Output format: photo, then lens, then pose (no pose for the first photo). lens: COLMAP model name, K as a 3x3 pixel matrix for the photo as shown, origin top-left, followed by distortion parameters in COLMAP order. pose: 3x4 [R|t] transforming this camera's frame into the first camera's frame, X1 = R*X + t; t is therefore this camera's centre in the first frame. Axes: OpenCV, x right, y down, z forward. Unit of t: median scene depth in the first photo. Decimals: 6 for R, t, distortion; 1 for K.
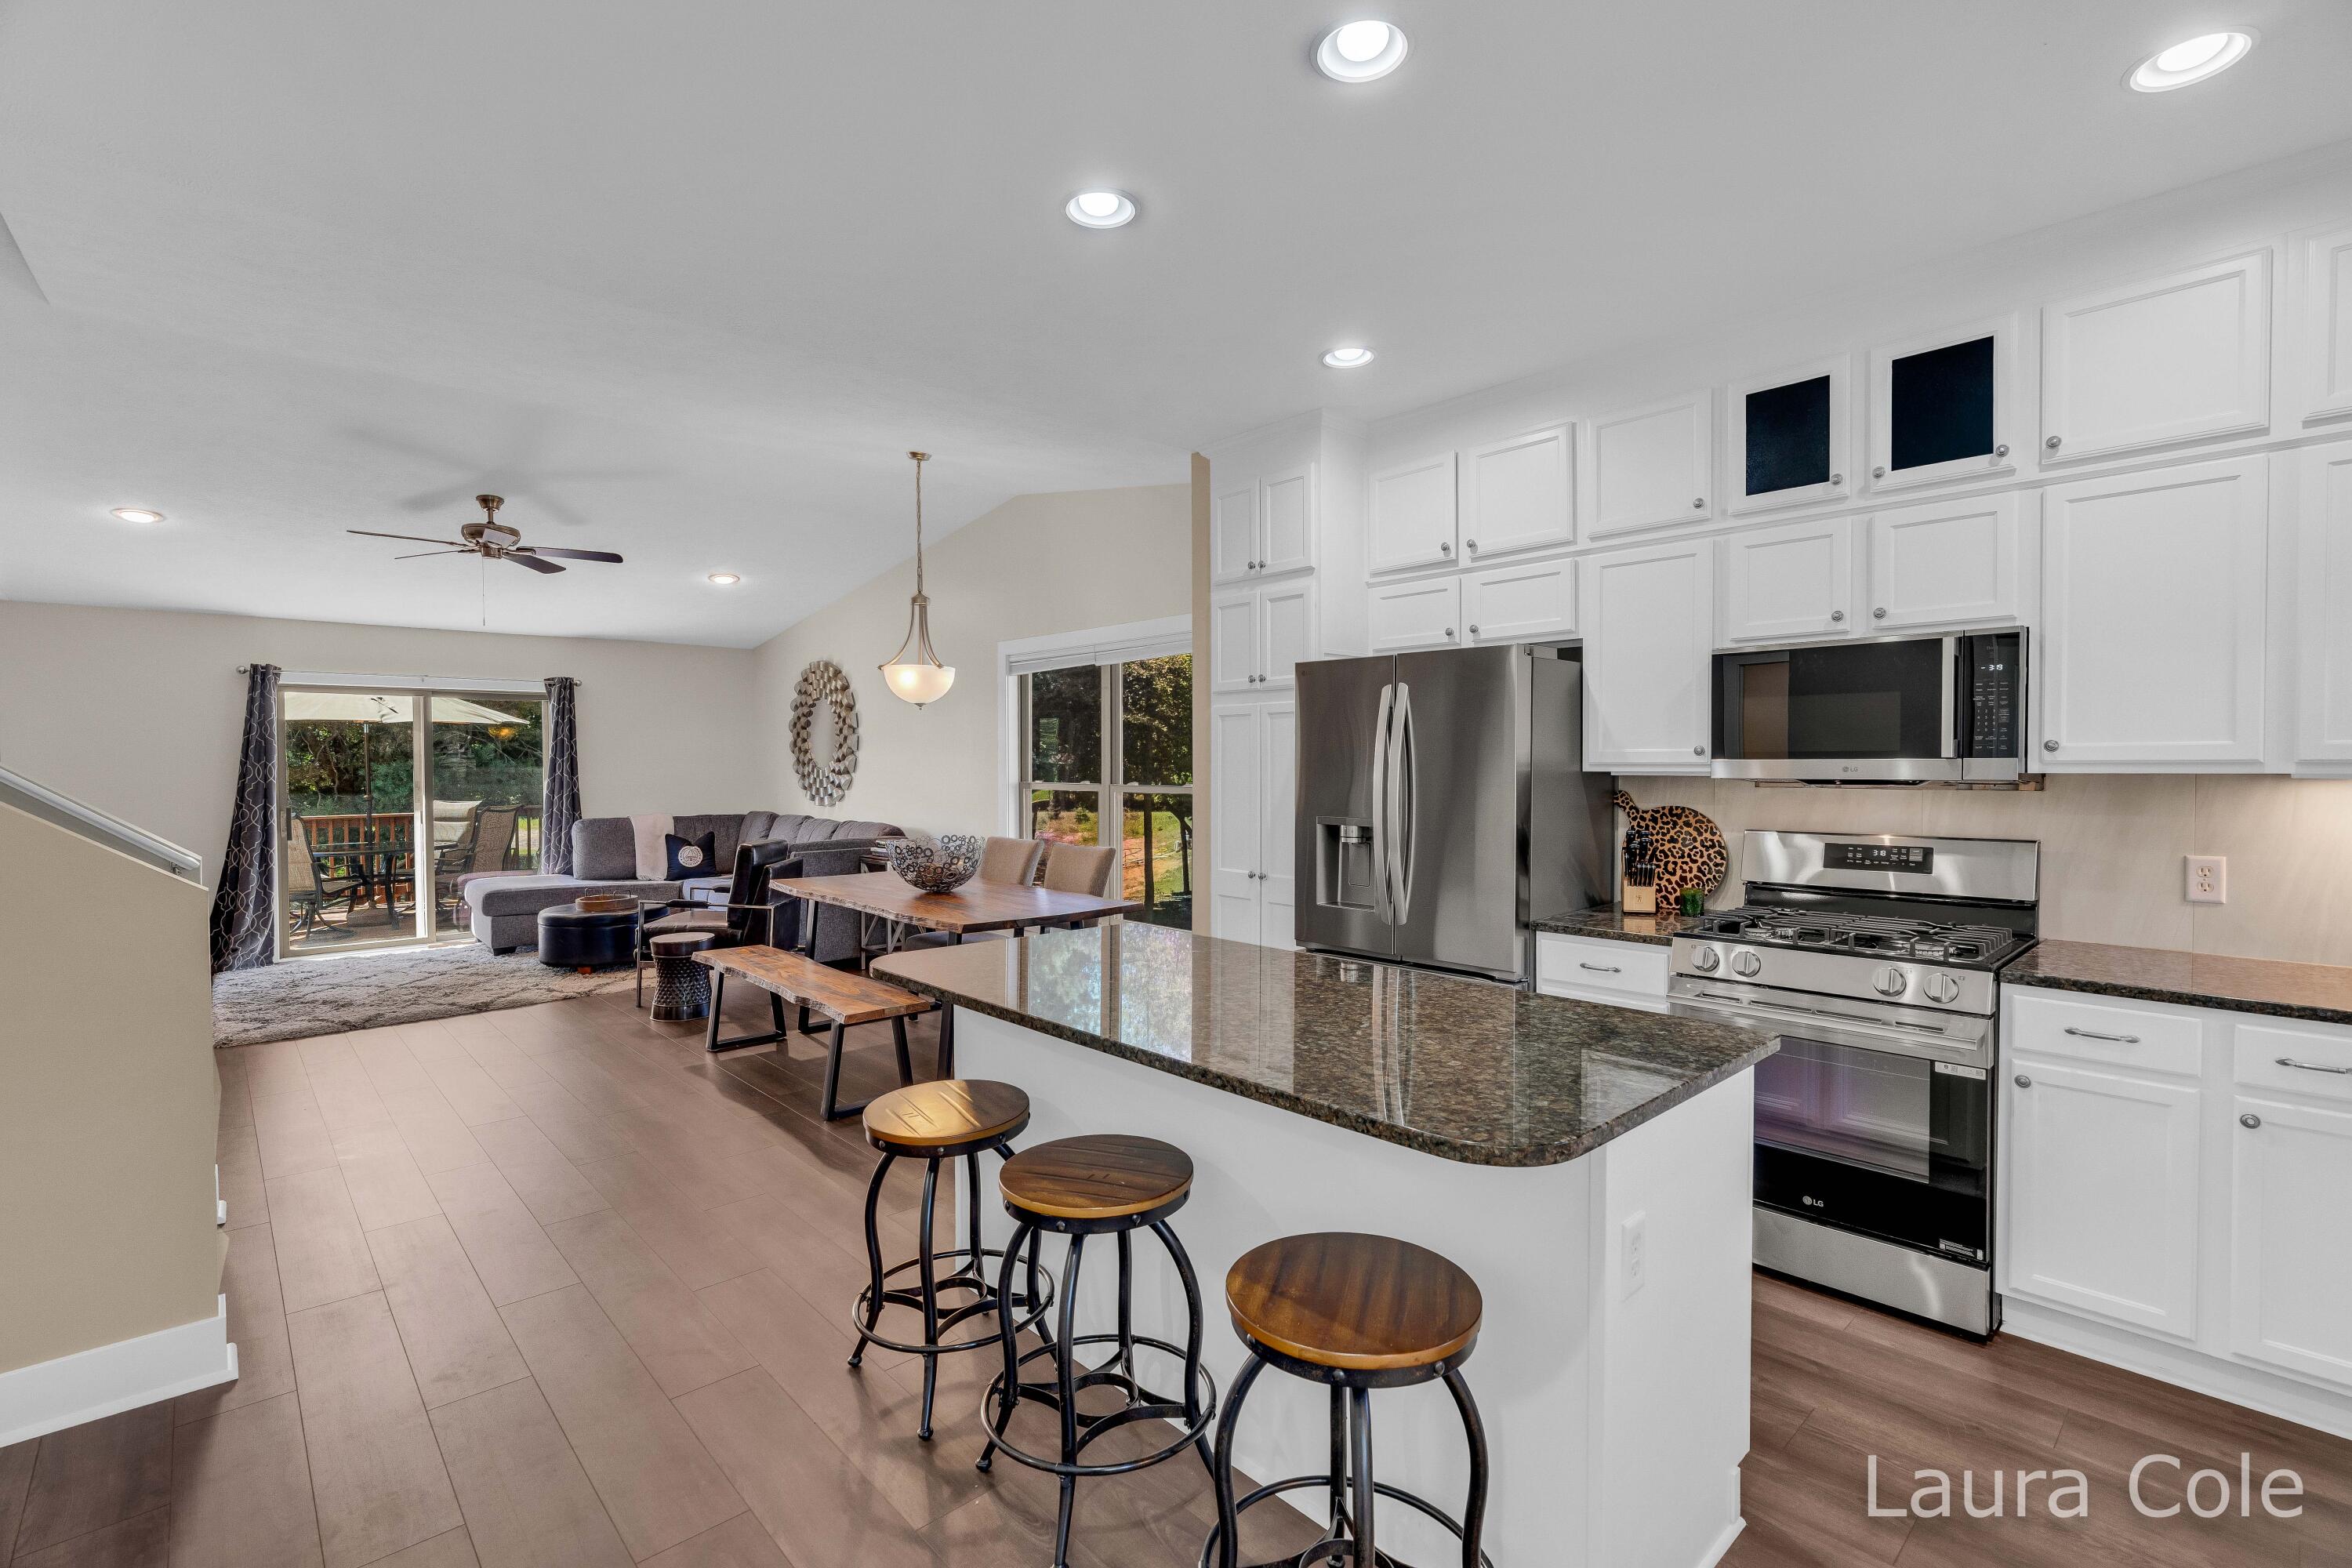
lens RADIAL K [[1059.2, 0, 1197.3], [0, 1059.2, 788.2], [0, 0, 1]] dist [-0.002292, 0.000353]
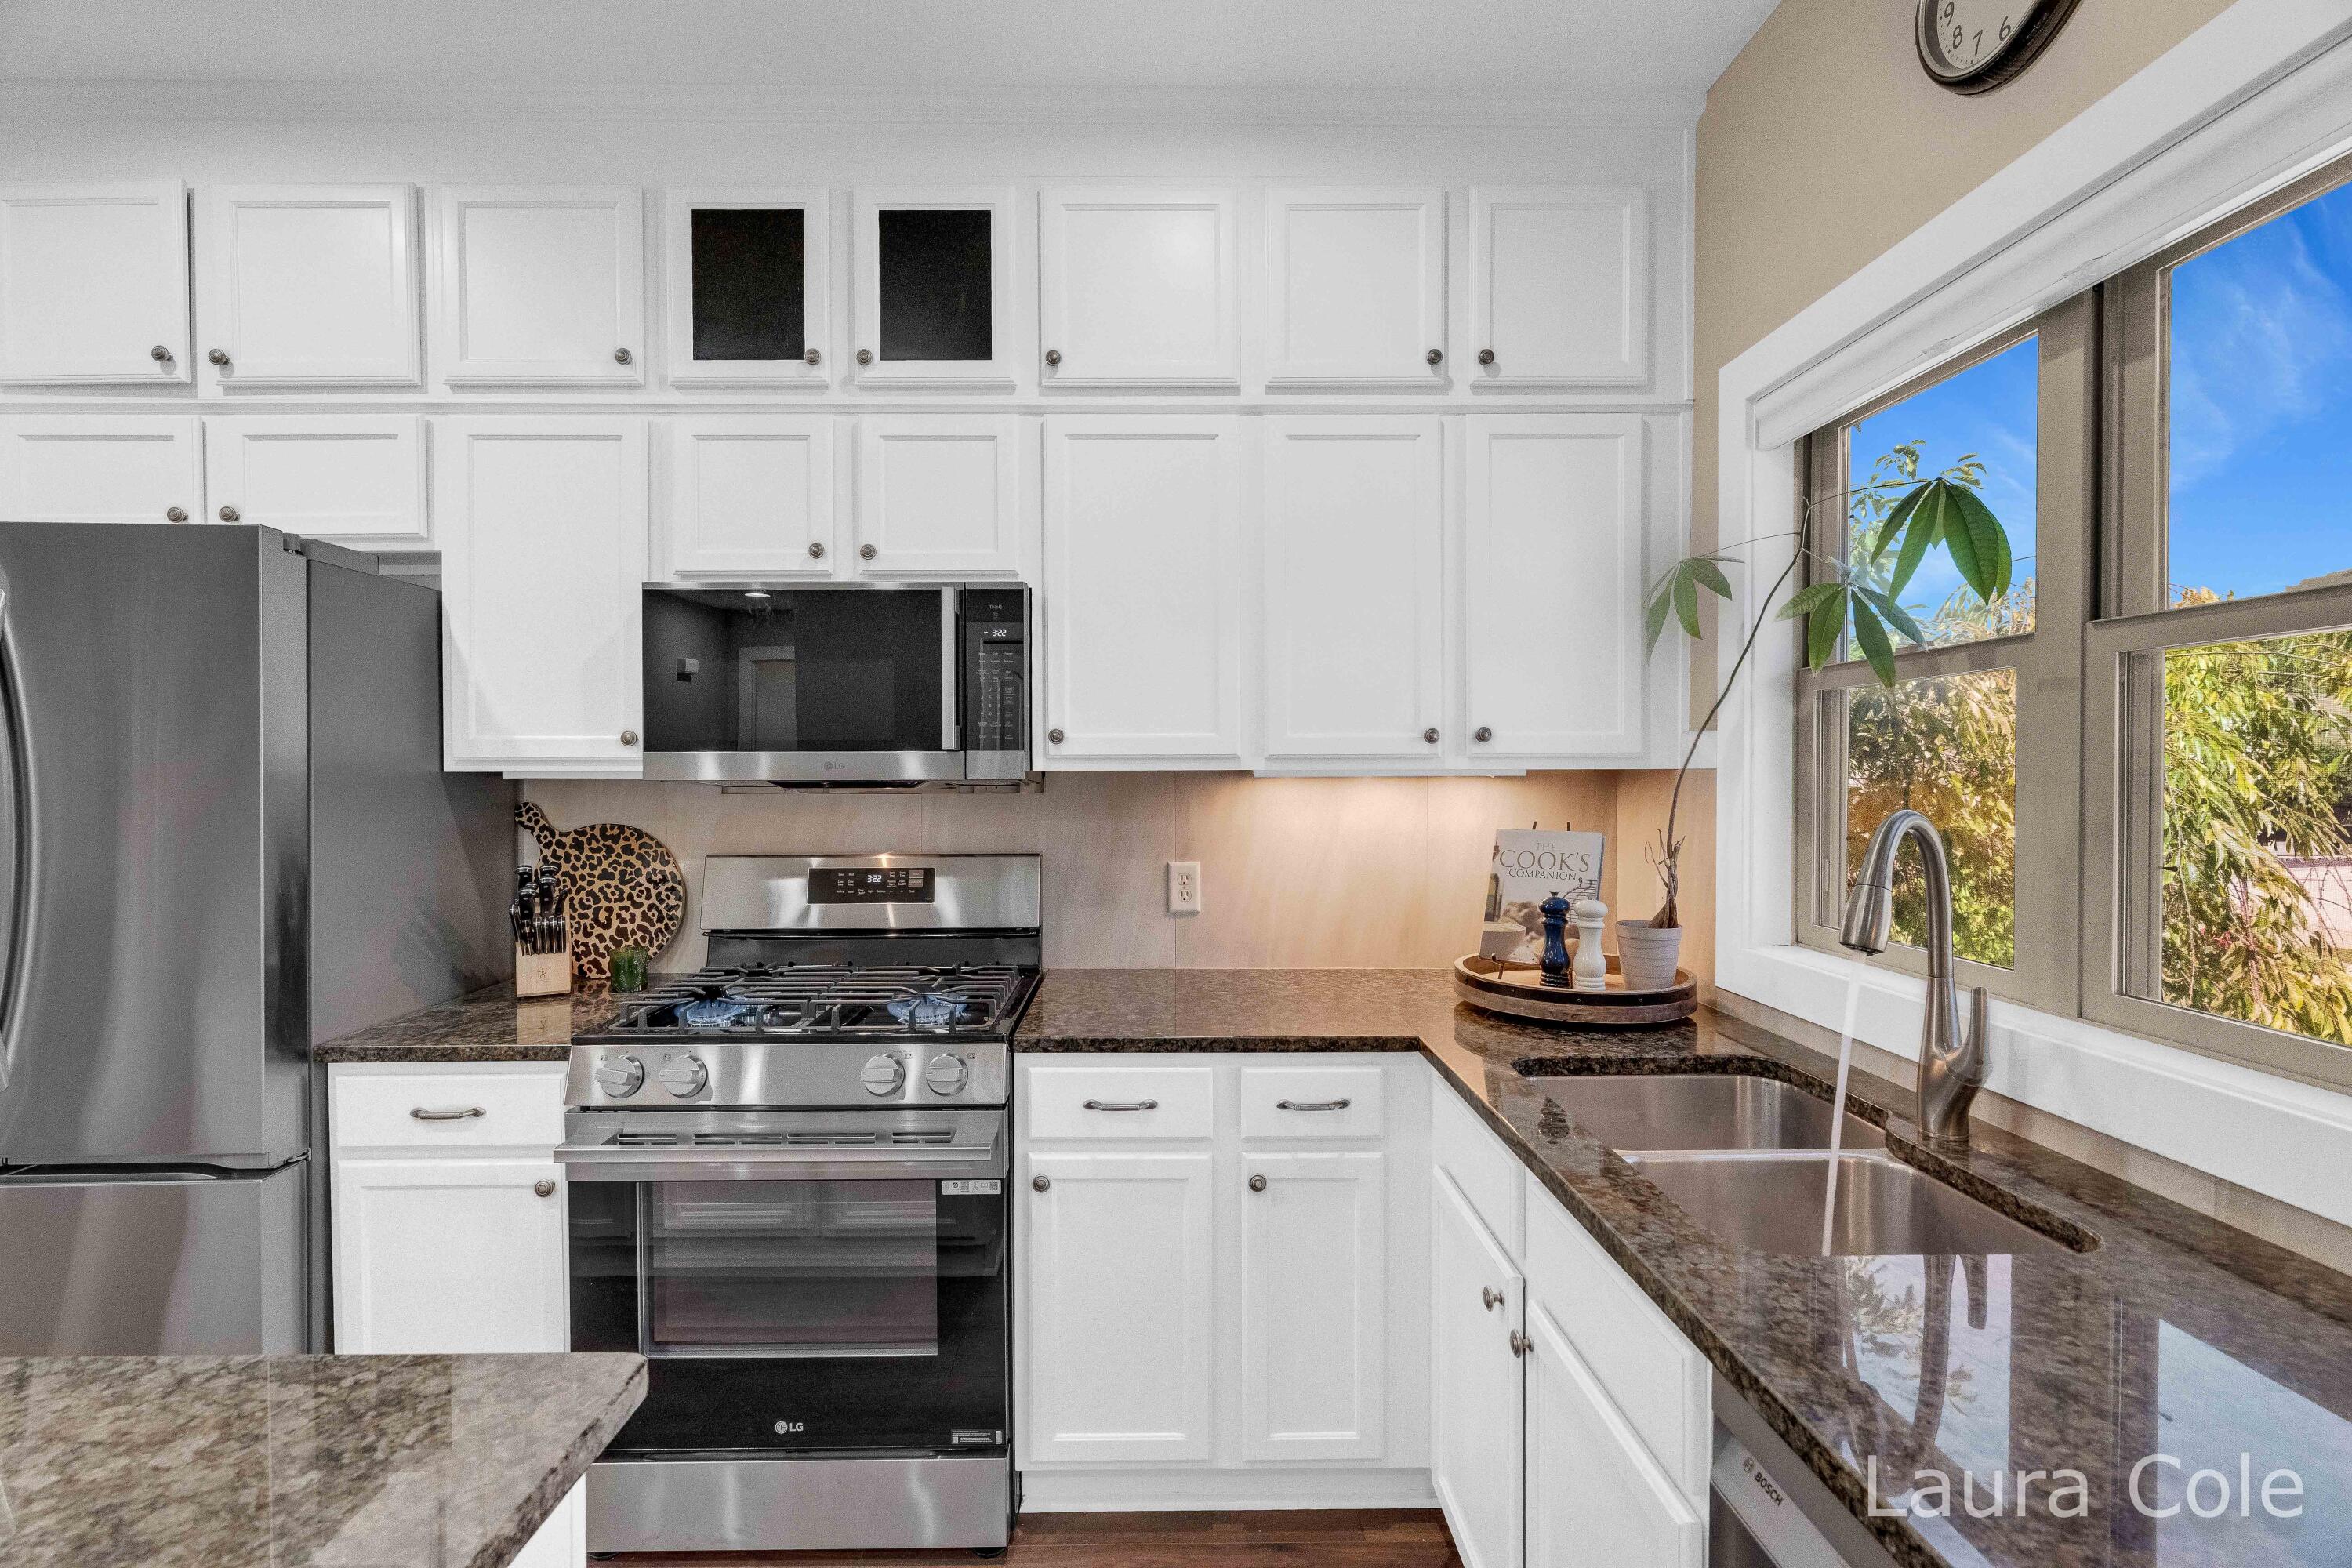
lens RADIAL K [[1058.2, 0, 1155.9], [0, 1058.2, 781.5], [0, 0, 1]] dist [-0.003635, -0.000509]
pose [[0.684048, -0.003932, 0.729426, 0.233507], [0.016762, 0.999806, -0.010330, 0.003163], [-0.729244, 0.019293, 0.683981, 0.338669]]
